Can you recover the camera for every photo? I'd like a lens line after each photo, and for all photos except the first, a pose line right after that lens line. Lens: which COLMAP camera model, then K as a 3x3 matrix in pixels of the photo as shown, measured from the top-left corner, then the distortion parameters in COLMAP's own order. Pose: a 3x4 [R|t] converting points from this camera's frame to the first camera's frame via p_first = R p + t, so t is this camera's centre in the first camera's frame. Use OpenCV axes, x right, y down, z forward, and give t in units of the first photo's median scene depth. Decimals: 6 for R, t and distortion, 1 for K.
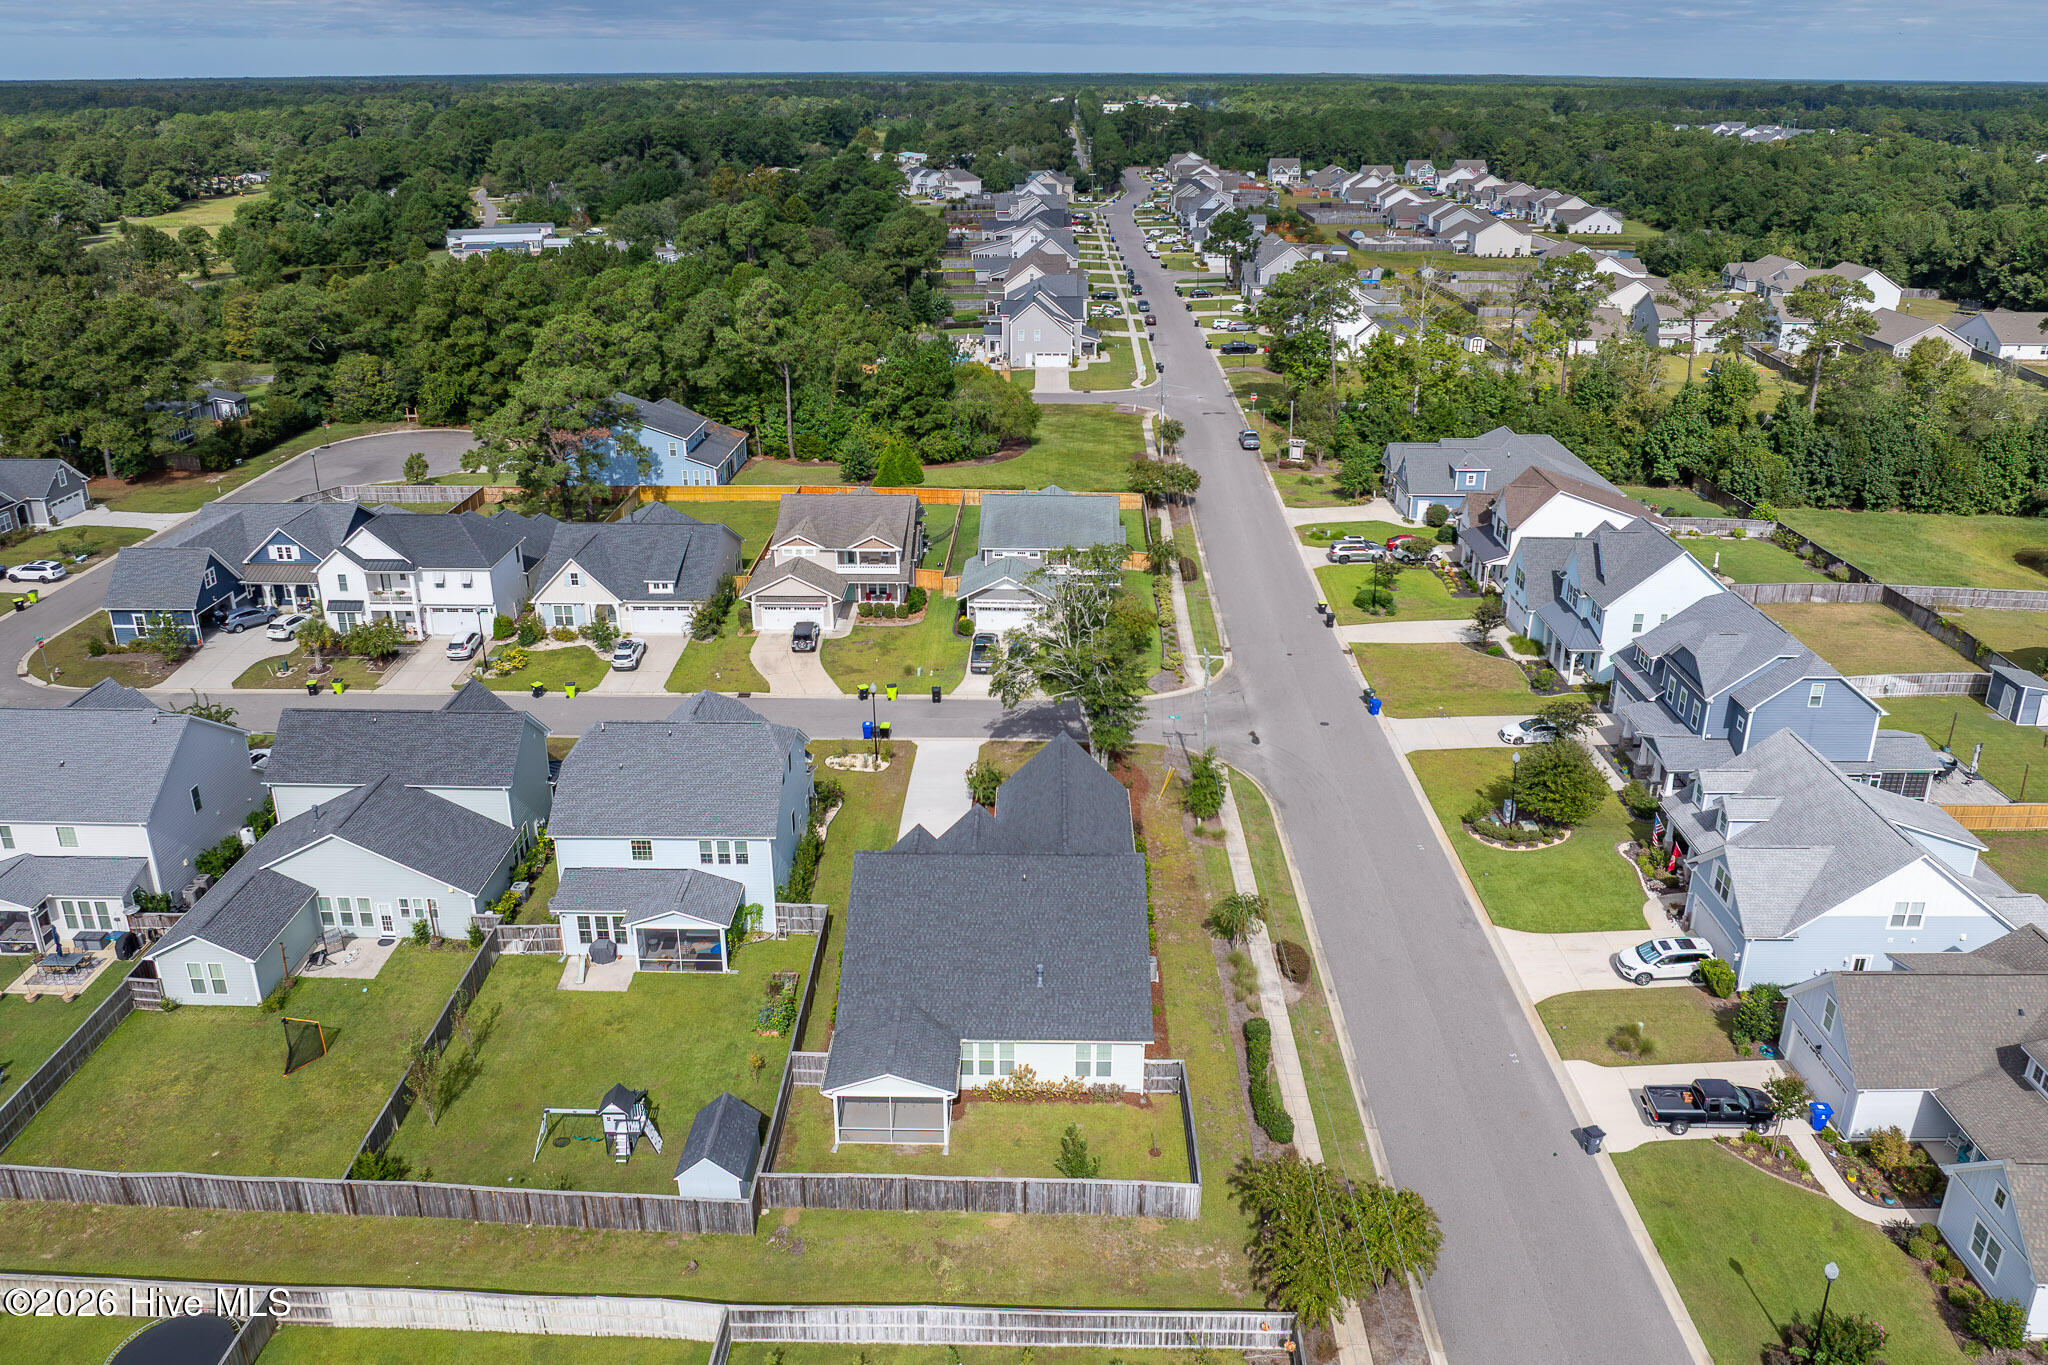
lens RADIAL K [[1424.4, 0, 1031.8], [0, 1424.4, 596.9], [0, 0, 1]] dist [-0.035309, 0.003817]
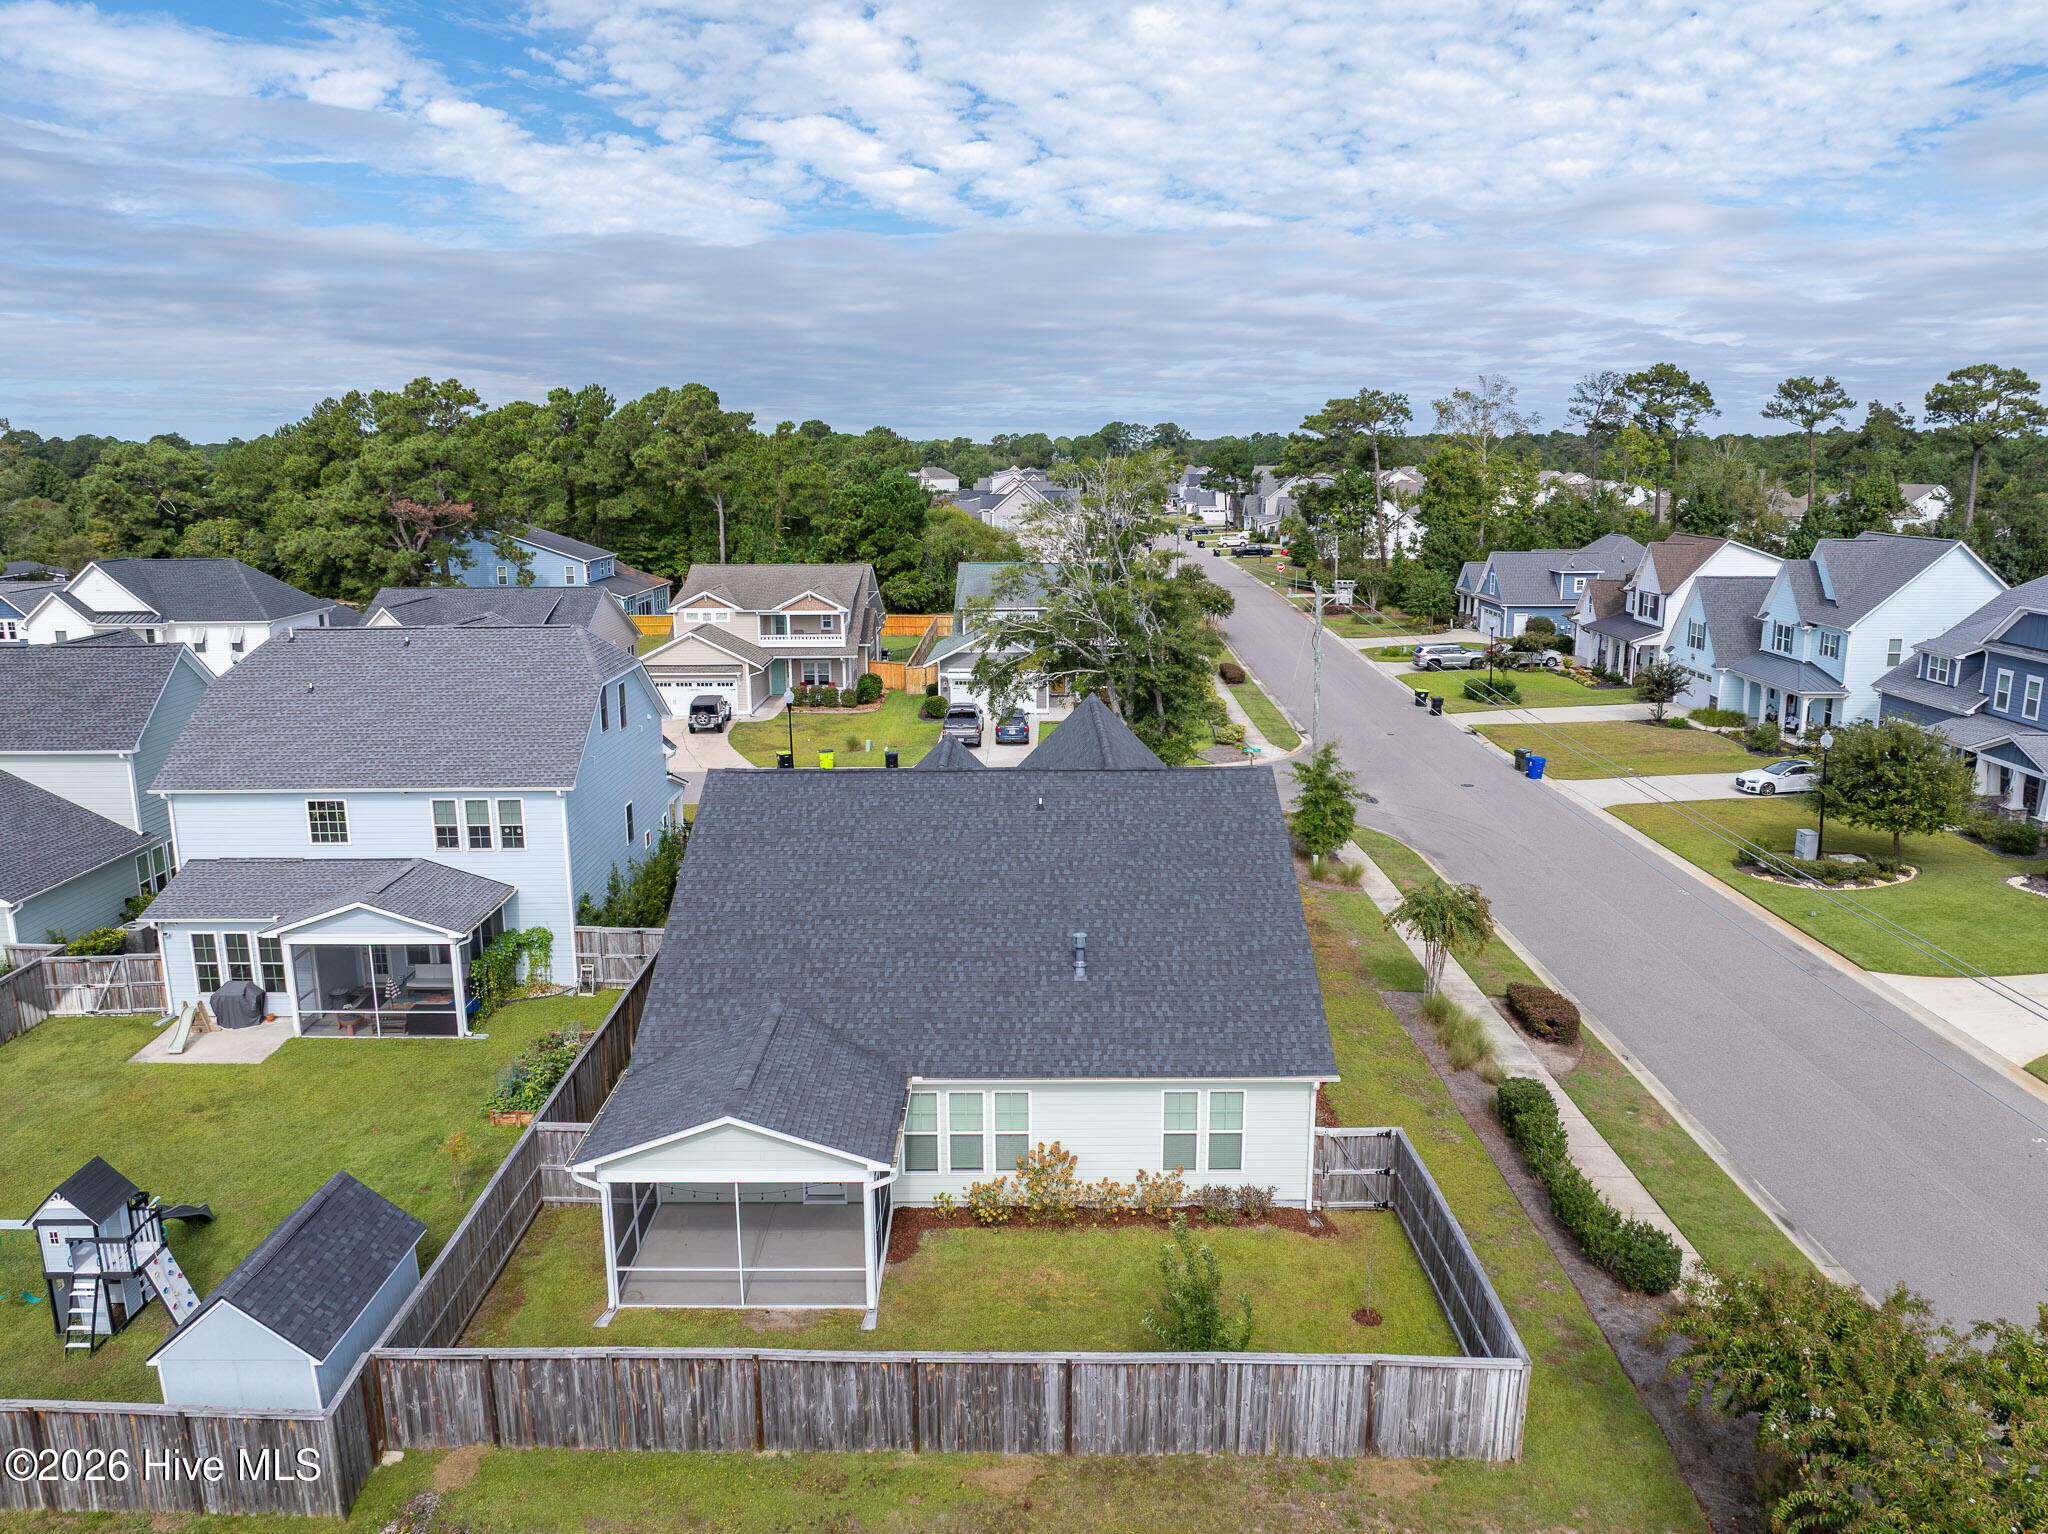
lens RADIAL K [[1433.8, 0, 1030.9], [0, 1433.8, 764.6], [0, 0, 1]] dist [-0.037591, -0.001756]
pose [[0.999854, -0.010016, 0.013842, -0.014392], [0.011786, 0.990860, -0.134377, 0.235880], [-0.012370, 0.134521, 0.990834, 0.463307]]
